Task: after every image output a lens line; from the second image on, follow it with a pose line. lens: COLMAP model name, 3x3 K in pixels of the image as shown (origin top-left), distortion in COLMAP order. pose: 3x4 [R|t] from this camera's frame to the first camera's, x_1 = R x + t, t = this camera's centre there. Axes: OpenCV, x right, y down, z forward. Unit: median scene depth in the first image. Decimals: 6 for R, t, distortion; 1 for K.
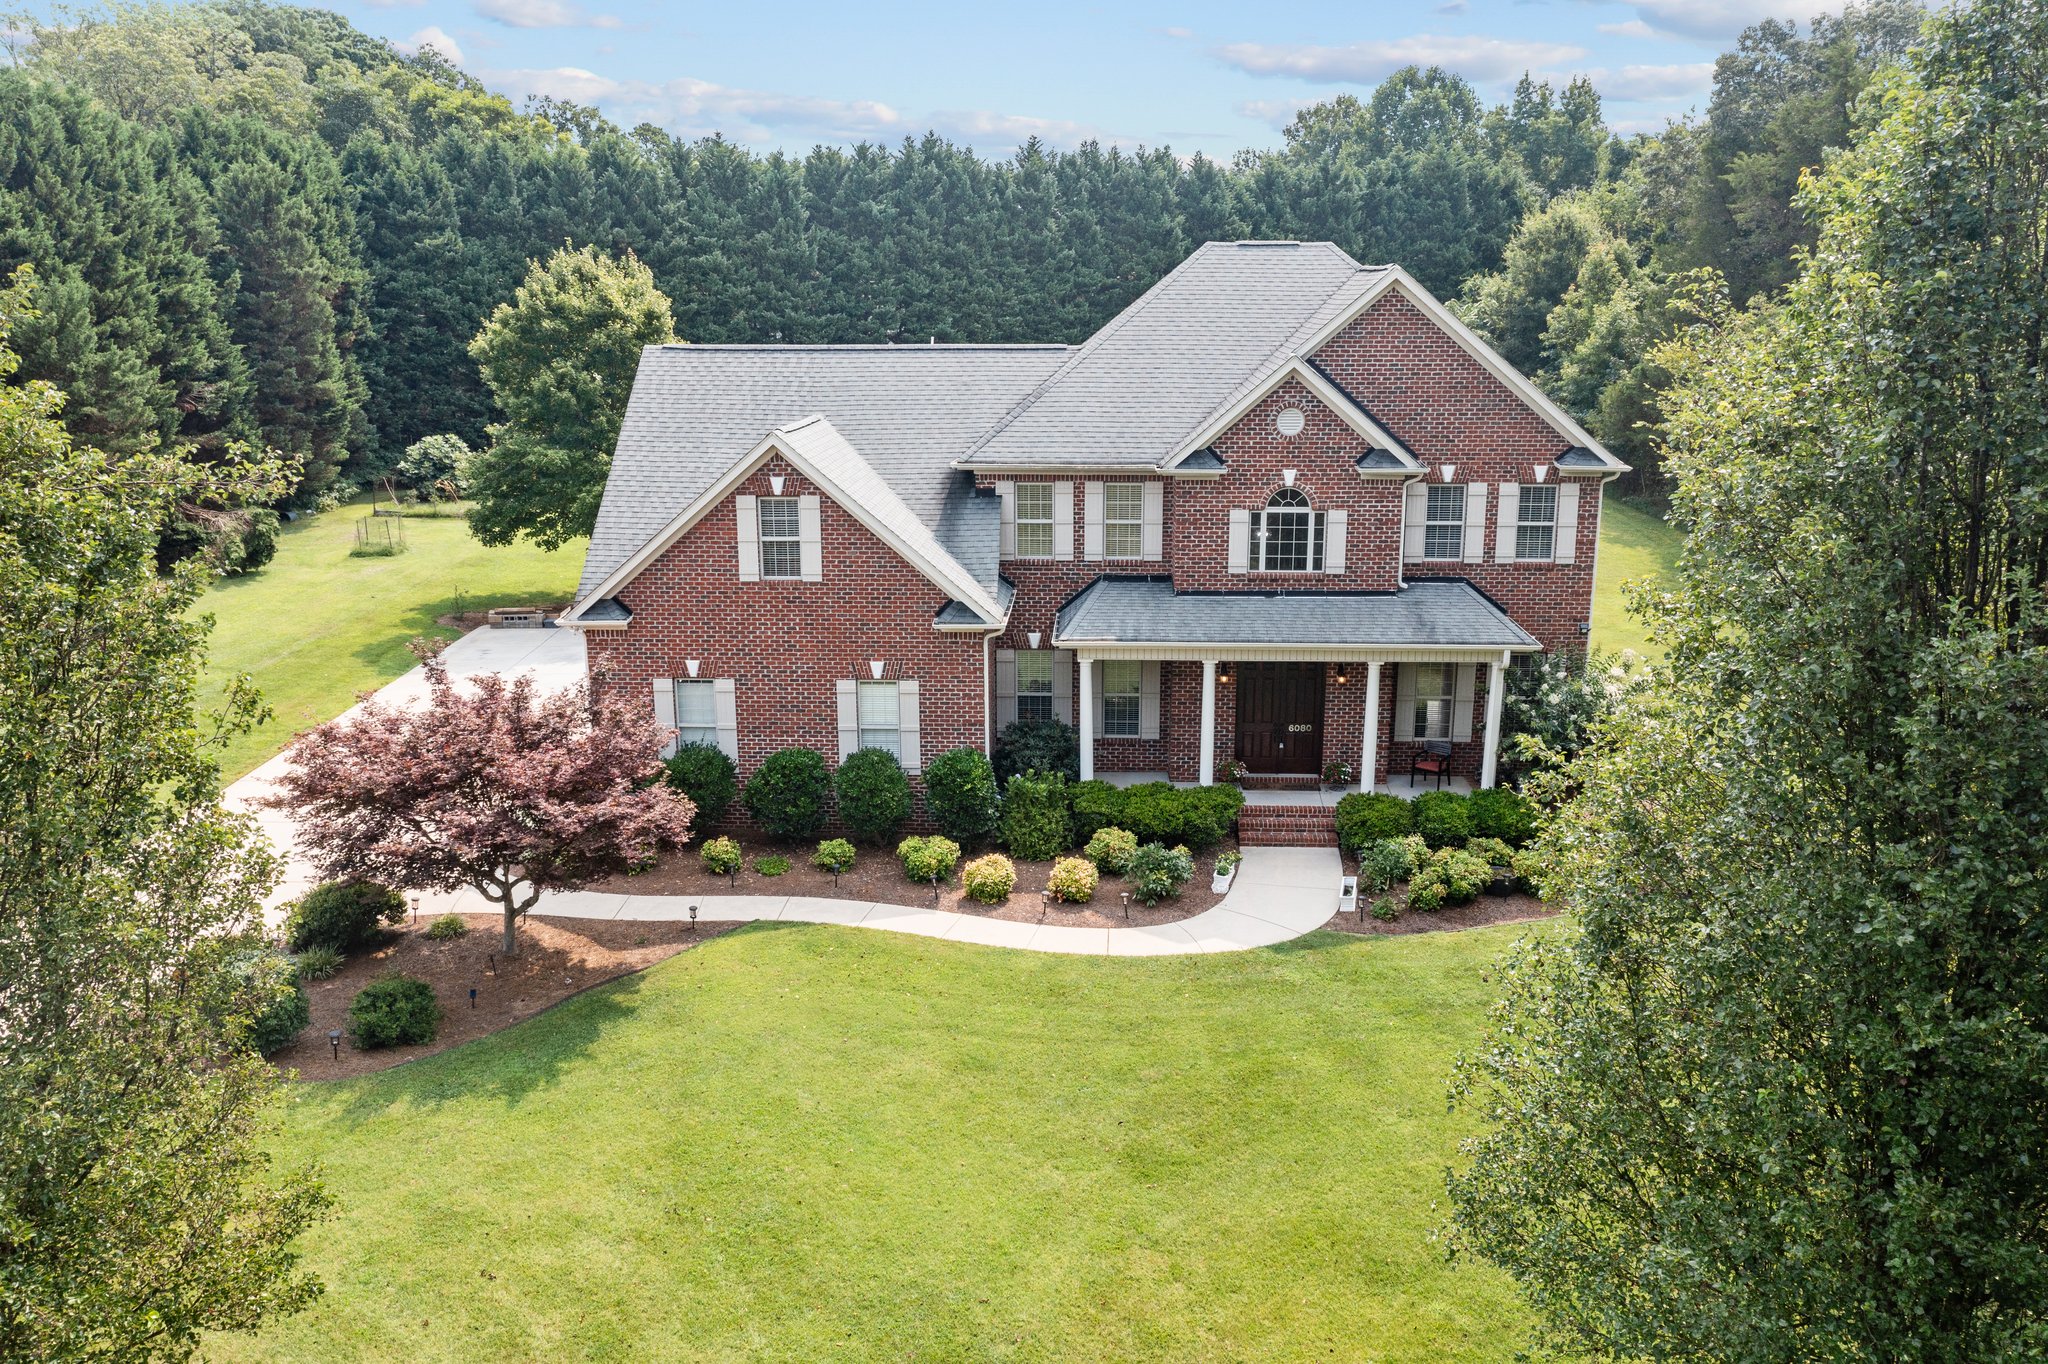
lens RADIAL K [[1609.3, 0, 1024.0], [0, 1609.3, 682.0], [0, 0, 1]] dist [-0.004311, -0.003516]
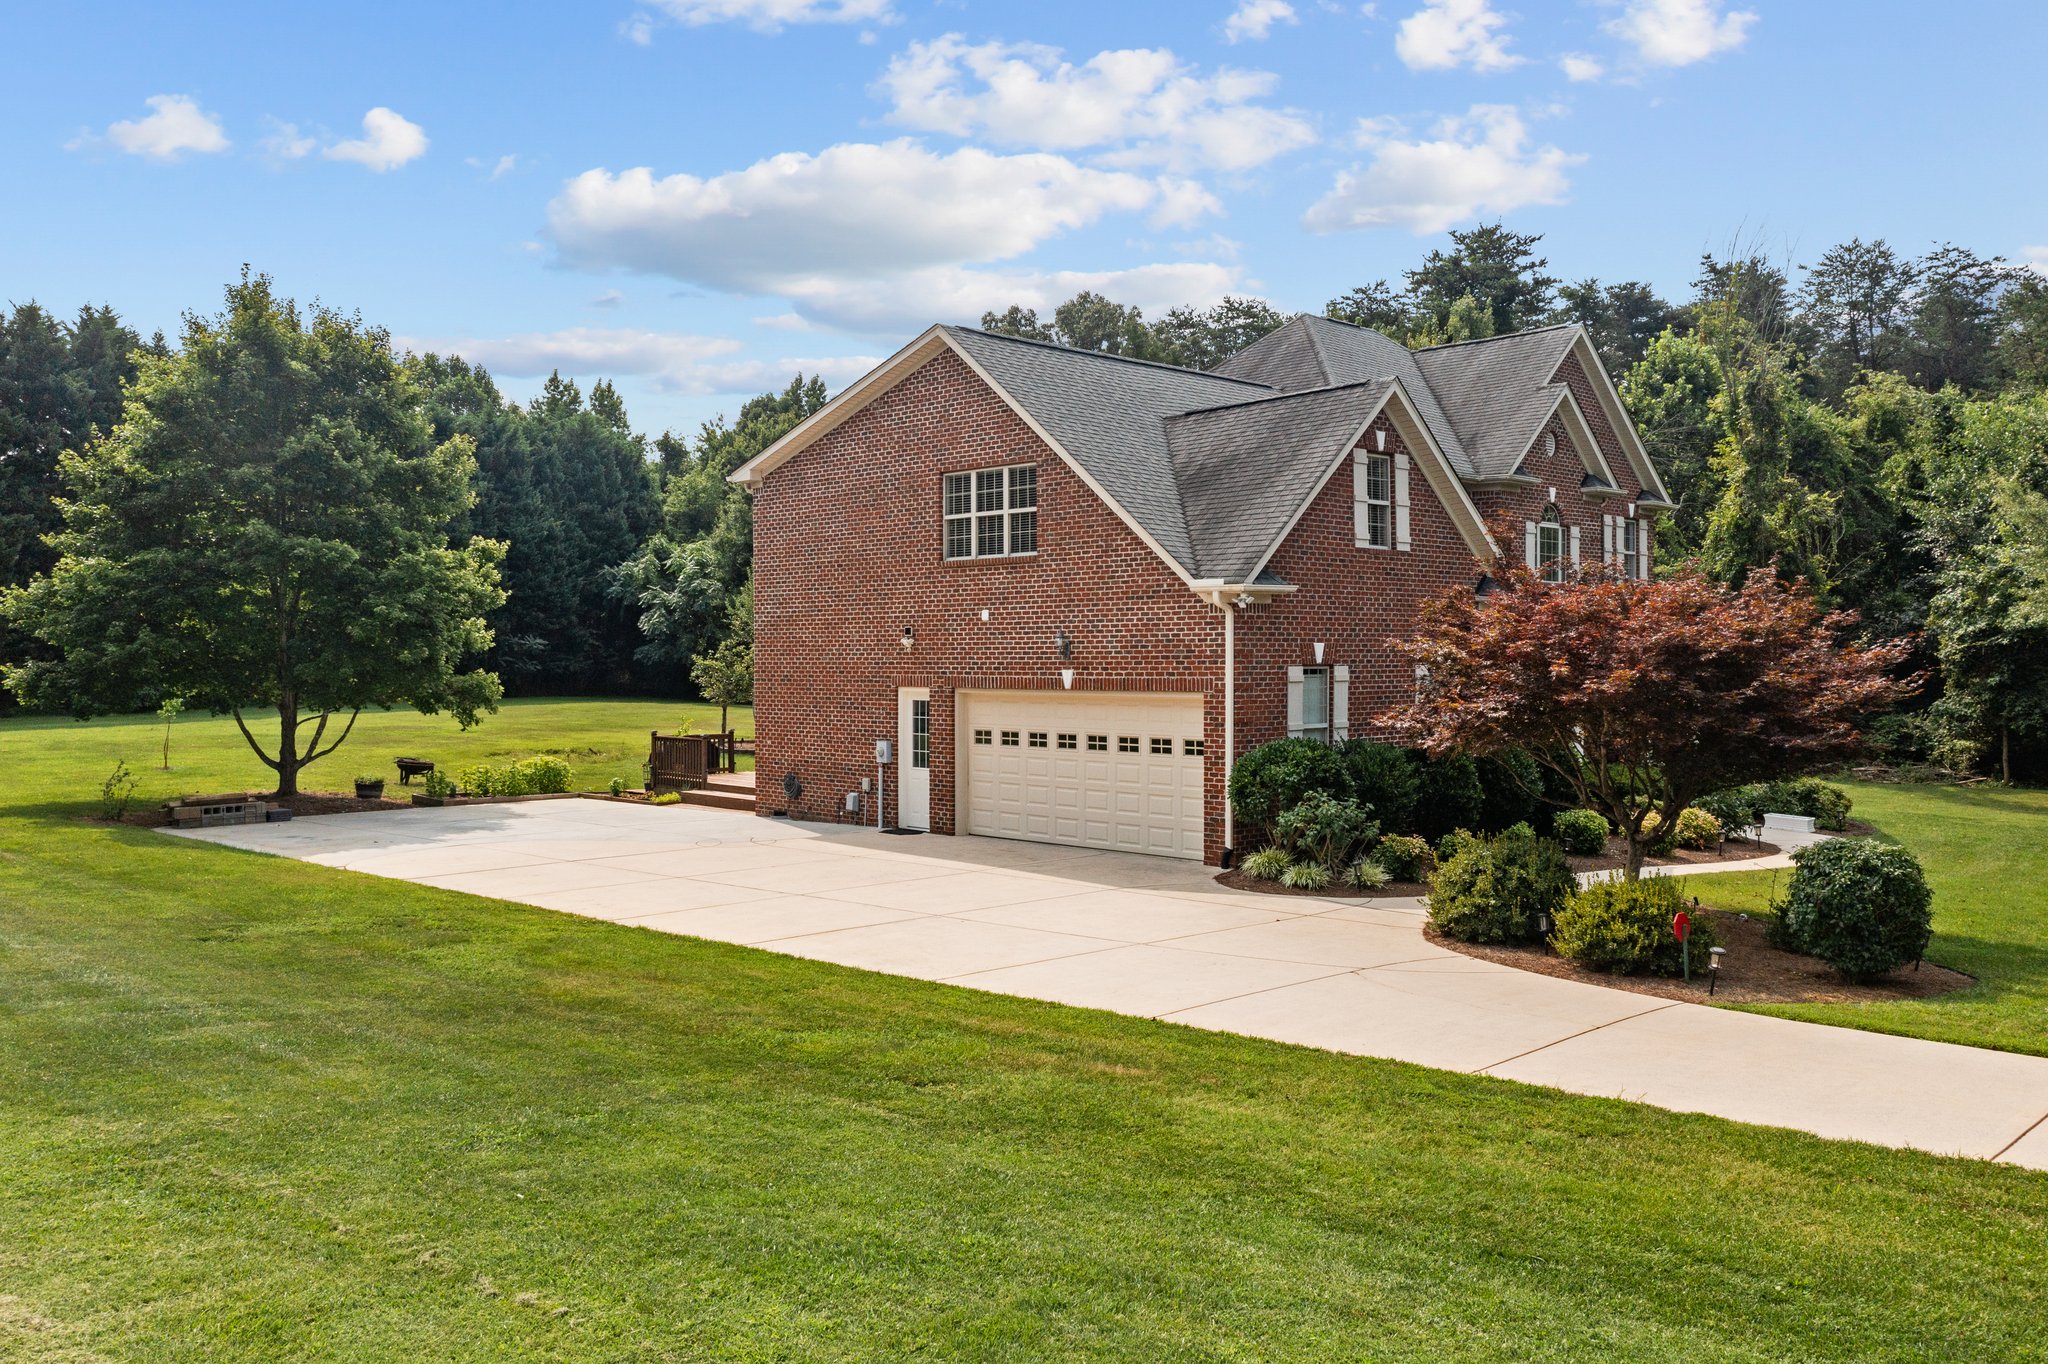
lens RADIAL K [[1624.8, 0, 1029.1], [0, 1624.8, 652.5], [0, 0, 1]] dist [-0.005752, 0.008141]
pose [[0.686587, 0.002262, 0.727044, -0.922213], [0.179062, 0.968666, -0.172112, 0.108985], [-0.704652, 0.248356, 0.664669, 0.559301]]
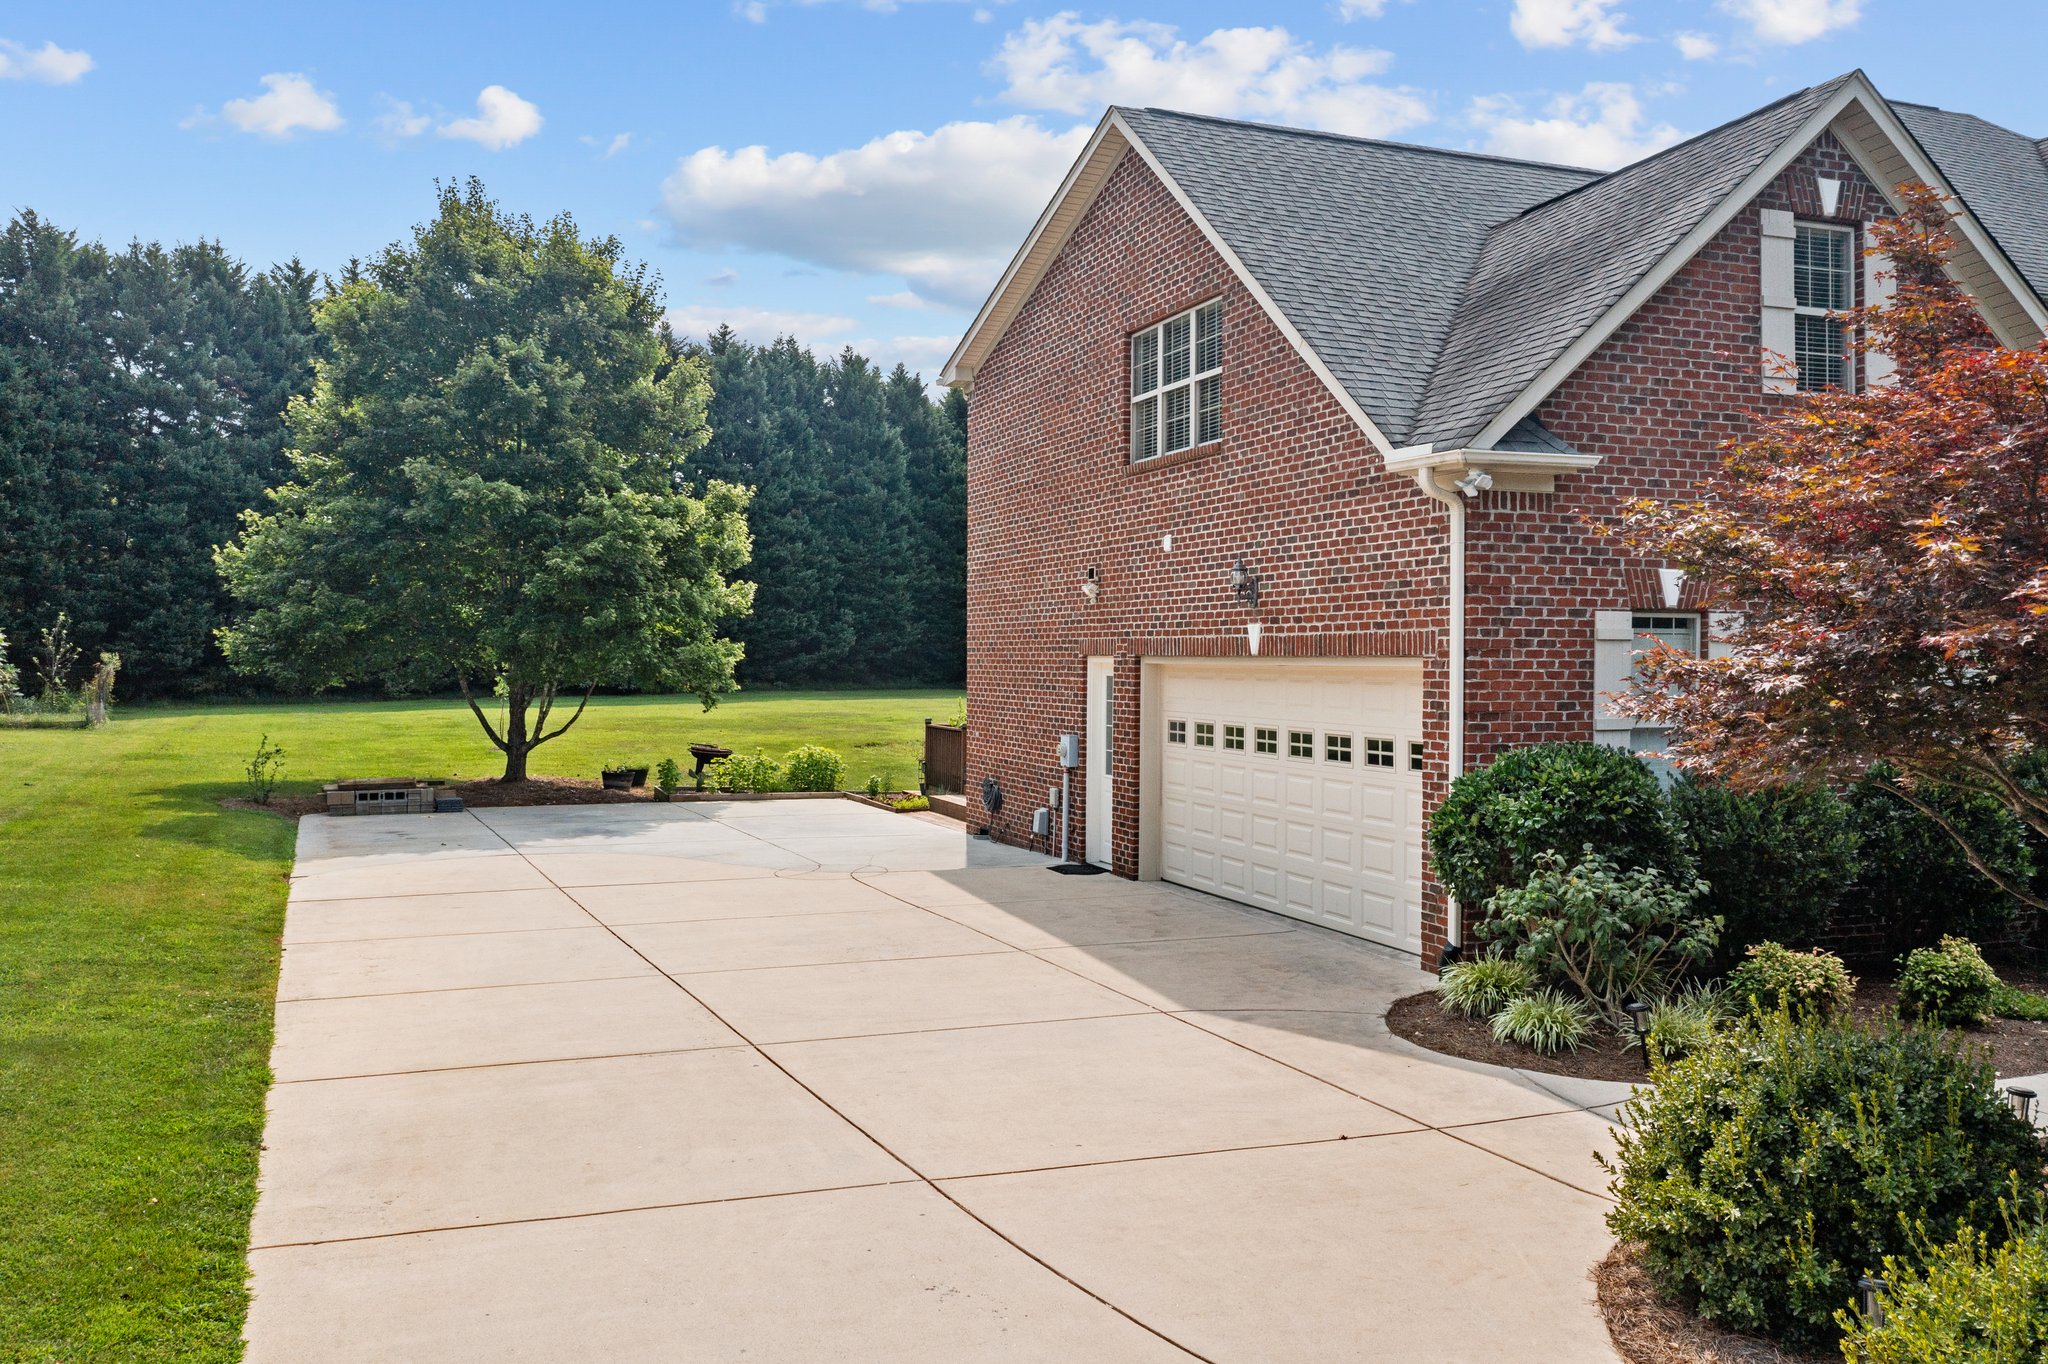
lens RADIAL K [[1624.8, 0, 1029.1], [0, 1624.8, 652.5], [0, 0, 1]] dist [-0.005752, 0.008141]
pose [[0.916002, 0.008086, 0.401092, -0.552304], [0.091399, 0.969297, -0.228277, 0.095461], [-0.390623, 0.245761, 0.887139, 0.686427]]
